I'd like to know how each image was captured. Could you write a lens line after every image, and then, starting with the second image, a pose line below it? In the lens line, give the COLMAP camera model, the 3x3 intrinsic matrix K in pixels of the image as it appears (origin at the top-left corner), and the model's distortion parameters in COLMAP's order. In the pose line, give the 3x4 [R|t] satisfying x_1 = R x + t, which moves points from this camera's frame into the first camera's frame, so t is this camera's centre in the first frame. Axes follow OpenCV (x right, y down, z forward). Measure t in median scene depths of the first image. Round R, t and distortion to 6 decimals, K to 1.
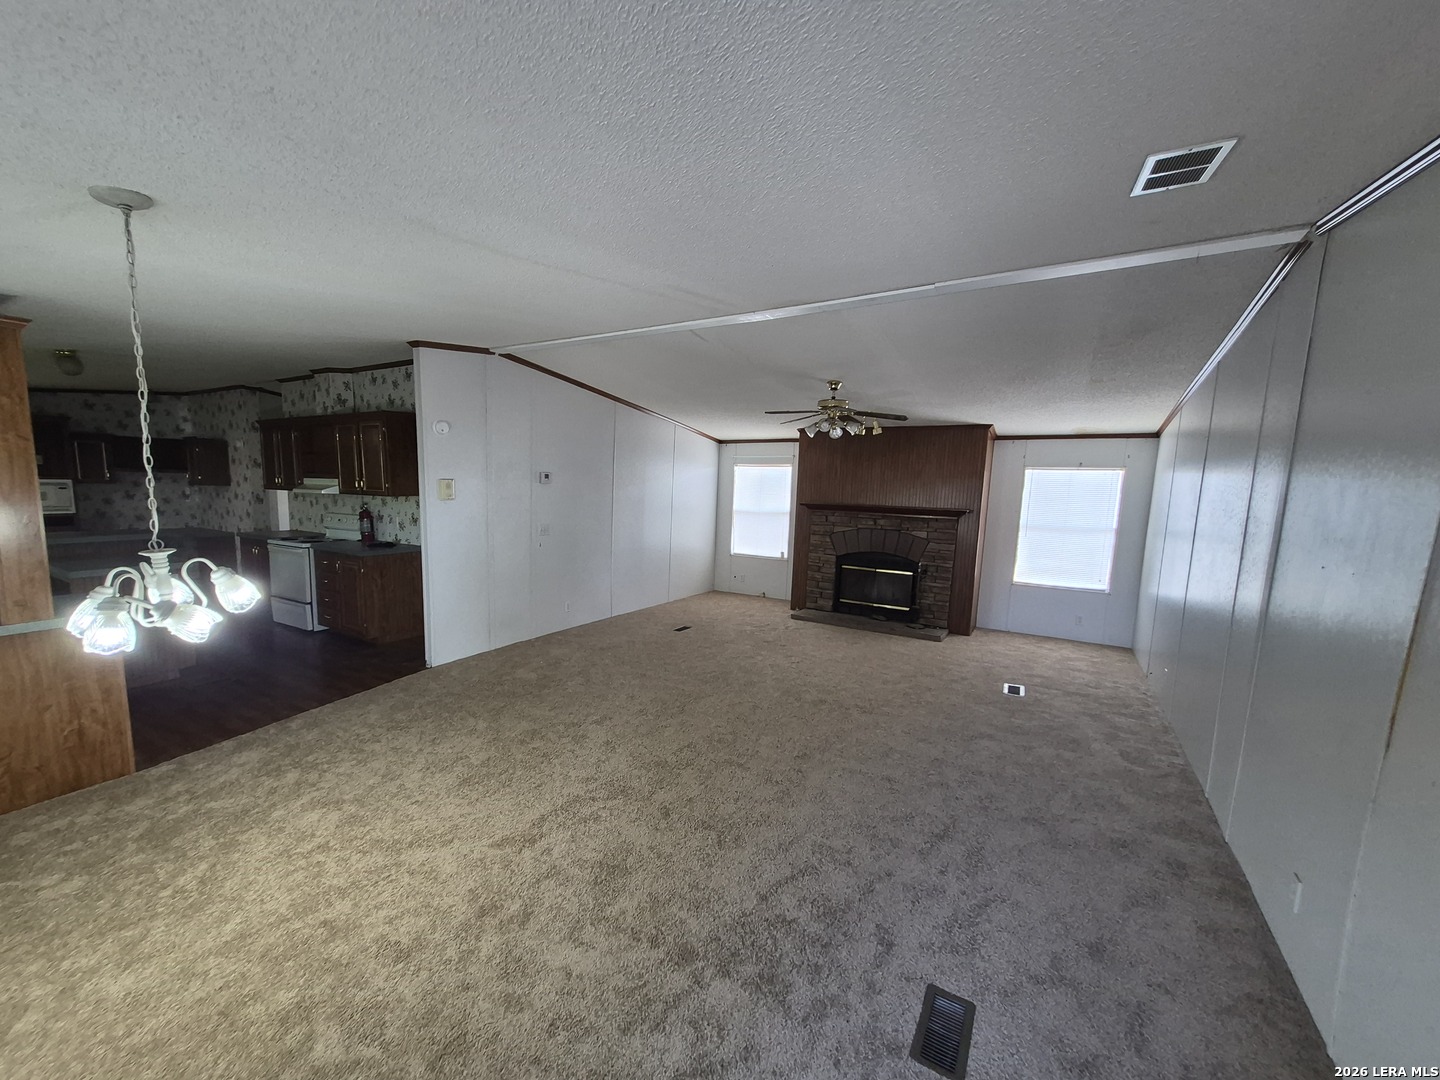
lens RADIAL K [[569.2, 0, 697.3], [0, 569.2, 559.0], [0, 0, 1]] dist [0.001665, -0.000731]
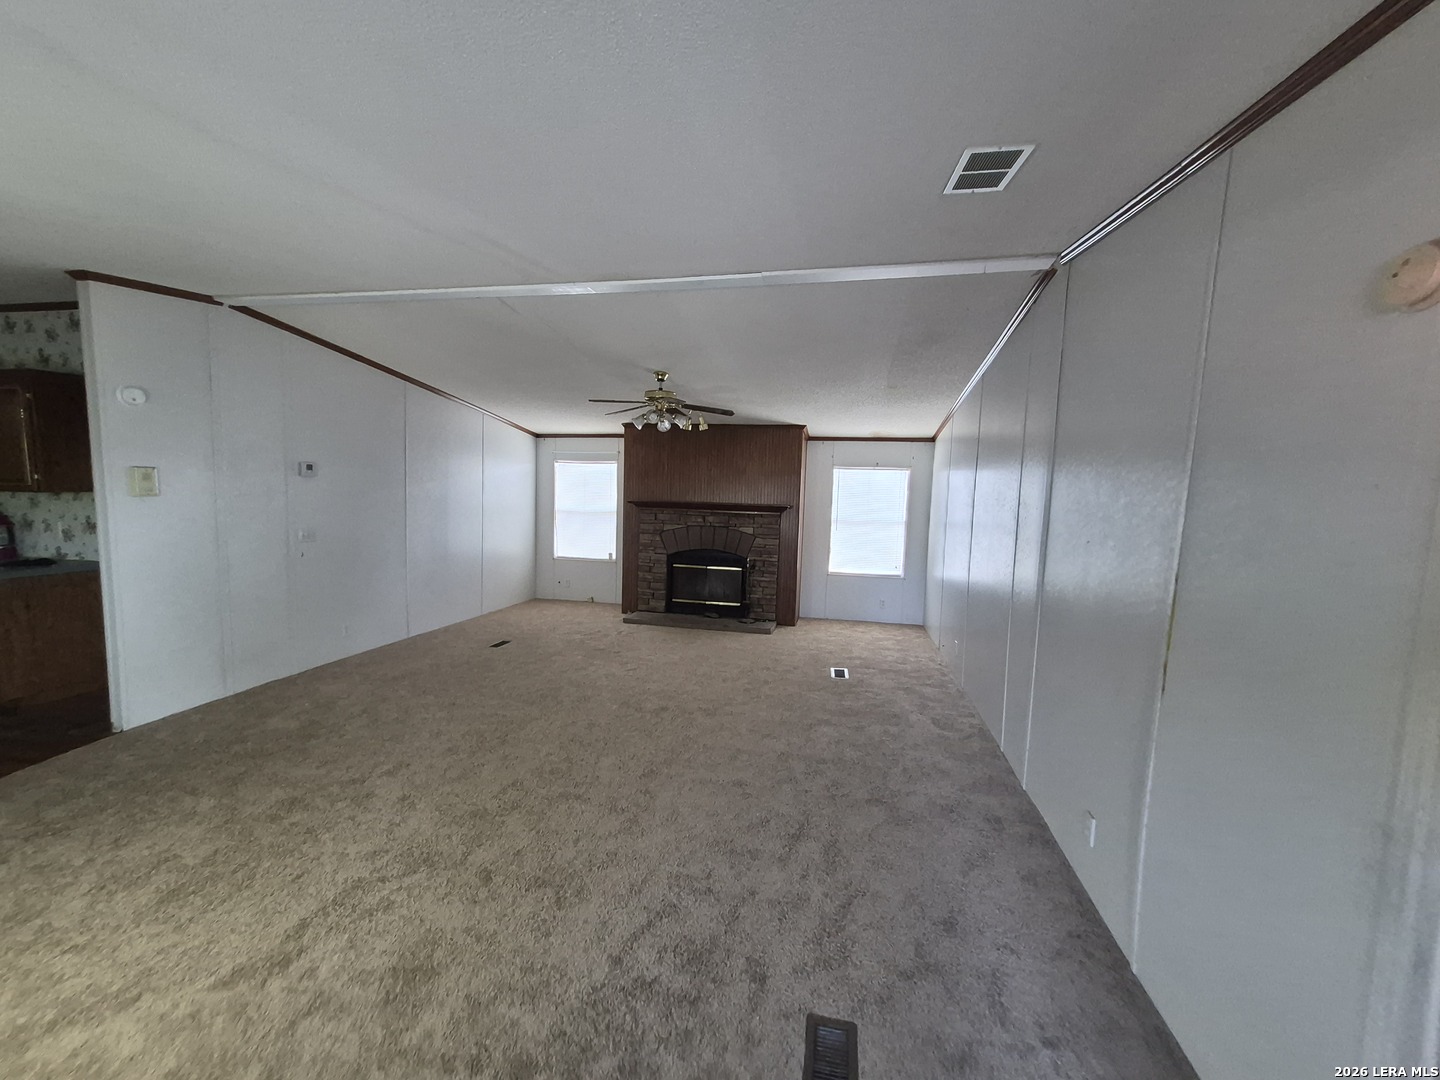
lens RADIAL K [[569.2, 0, 723.6], [0, 569.2, 549.3], [0, 0, 1]] dist [0.001665, -0.000731]
pose [[0.937762, -0.034077, 0.345604, -0.002826], [0.042587, 0.998947, -0.017058, 0.010167], [-0.344658, 0.030714, 0.938226, 0.091802]]
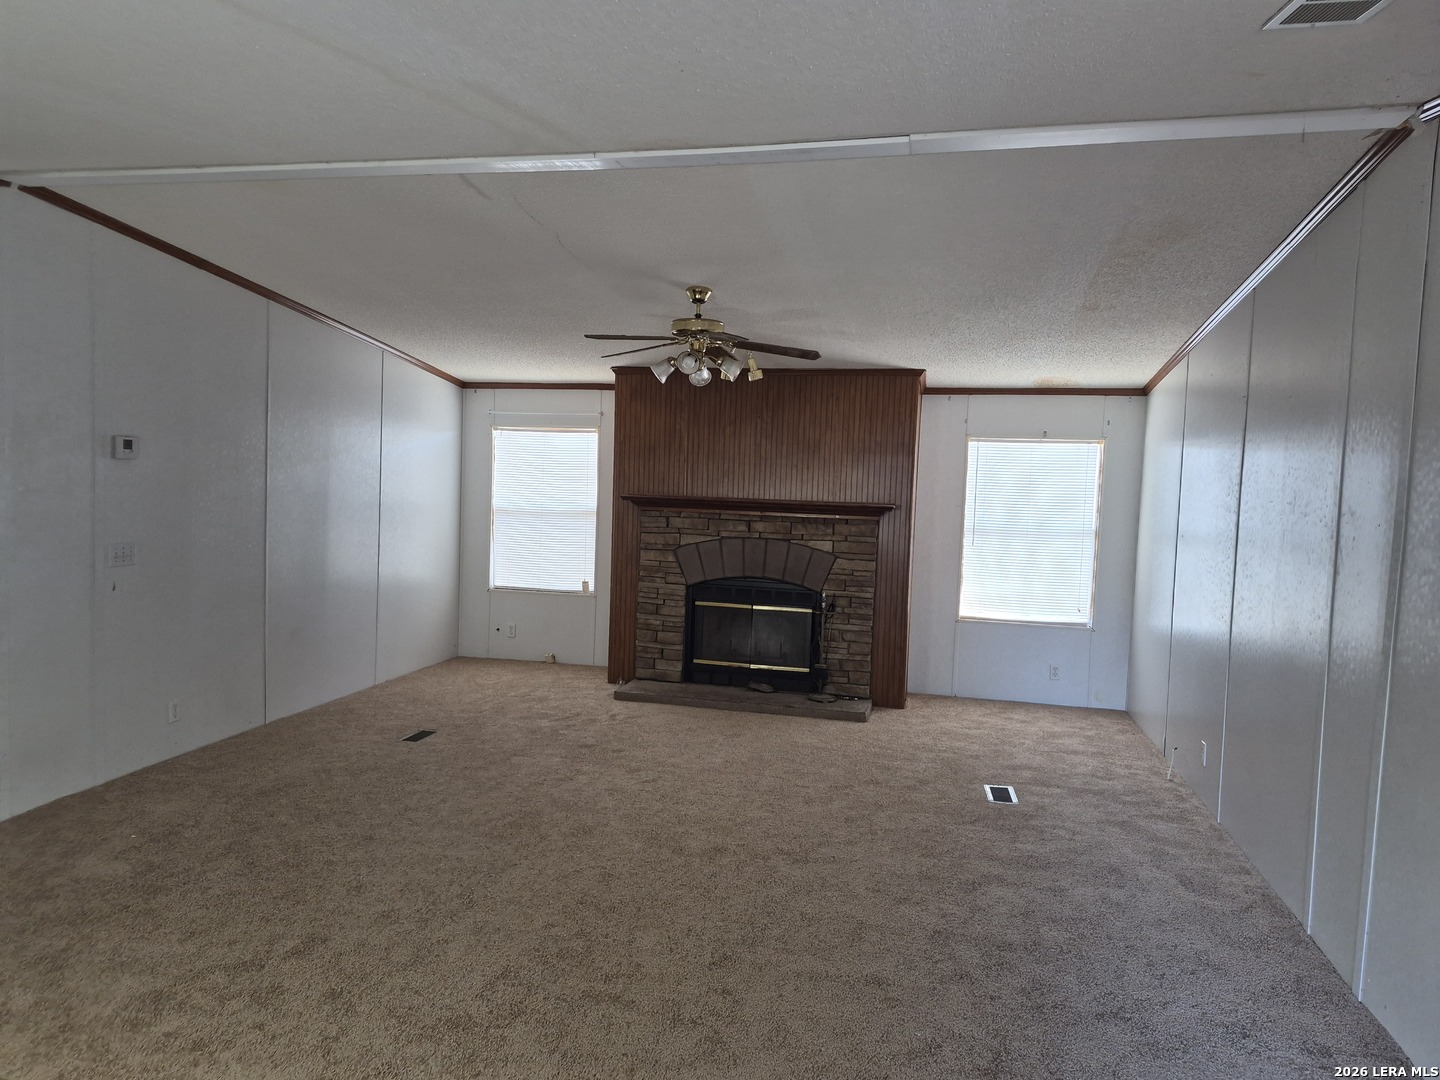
lens RADIAL K [[982.7, 0, 681.7], [0, 982.7, 541.0], [0, 0, 1]] dist [0.039985, -0.036068]
pose [[0.949383, -0.021785, 0.313365, -0.126274], [0.036963, 0.998409, -0.042576, -0.014660], [-0.311939, 0.052004, 0.948678, 0.084550]]
